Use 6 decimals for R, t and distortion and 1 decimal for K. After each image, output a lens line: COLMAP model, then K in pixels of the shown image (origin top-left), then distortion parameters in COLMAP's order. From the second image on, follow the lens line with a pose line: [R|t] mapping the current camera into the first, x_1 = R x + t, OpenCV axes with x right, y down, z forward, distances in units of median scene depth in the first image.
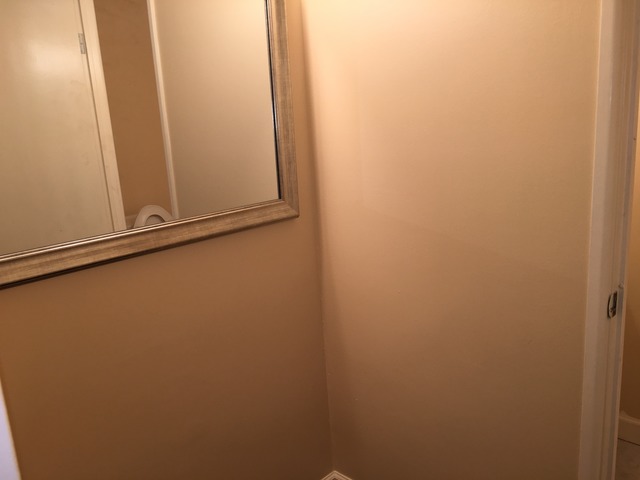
lens RADIAL K [[540.1, 0, 319.5], [0, 540.1, 234.1], [0, 0, 1]] dist [0.062890, -0.066144]
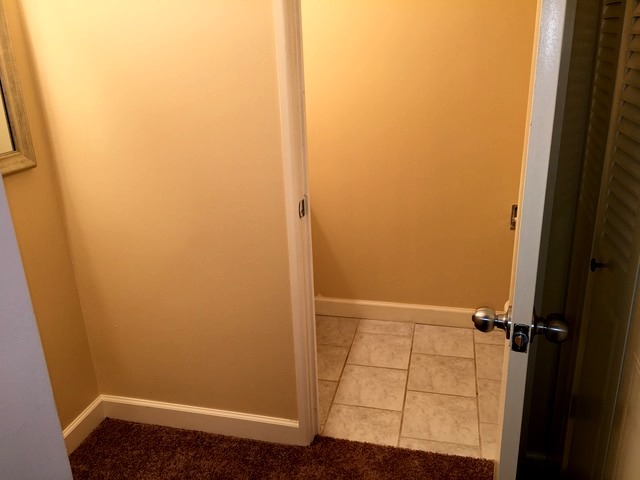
lens RADIAL K [[540.1, 0, 317.4], [0, 540.1, 241.0], [0, 0, 1]] dist [0.062890, -0.066144]
pose [[0.858674, -0.148370, 0.490576, -0.116234], [0.098562, 0.987118, 0.126027, 0.031322], [-0.502955, -0.059864, 0.862237, -0.208820]]
